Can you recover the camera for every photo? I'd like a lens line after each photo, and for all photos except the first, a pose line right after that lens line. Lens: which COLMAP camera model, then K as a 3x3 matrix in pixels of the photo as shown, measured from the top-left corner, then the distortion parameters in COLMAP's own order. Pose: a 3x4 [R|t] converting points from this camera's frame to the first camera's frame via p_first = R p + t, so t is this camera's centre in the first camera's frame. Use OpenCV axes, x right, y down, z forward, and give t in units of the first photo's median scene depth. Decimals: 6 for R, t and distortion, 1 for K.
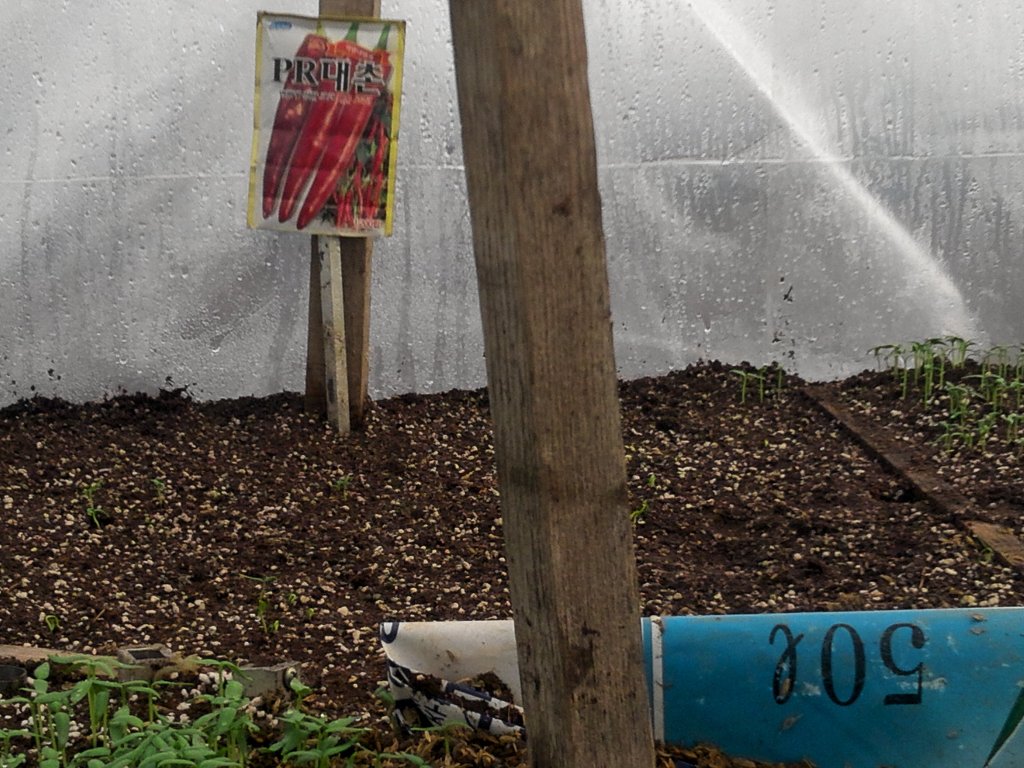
lens RADIAL K [[2143.6, 0, 546.6], [0, 2143.6, 486.5], [0, 0, 1]] dist [0.219946, -0.311816]
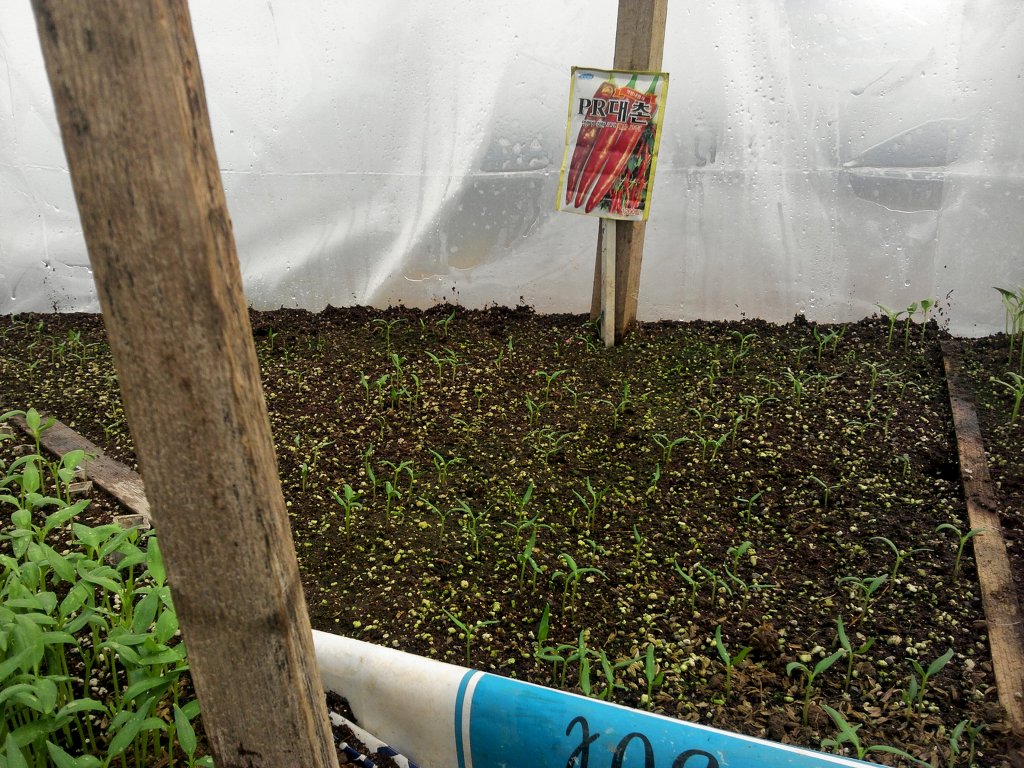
lens RADIAL K [[986.2, 0, 536.9], [0, 986.2, 398.8], [0, 0, 1]] dist [-0.016447, -0.005513]
pose [[0.905543, 0.141648, -0.399910, 0.147739], [-0.095500, 0.986482, 0.133166, -0.080180], [0.413366, -0.082397, 0.906829, 0.352179]]
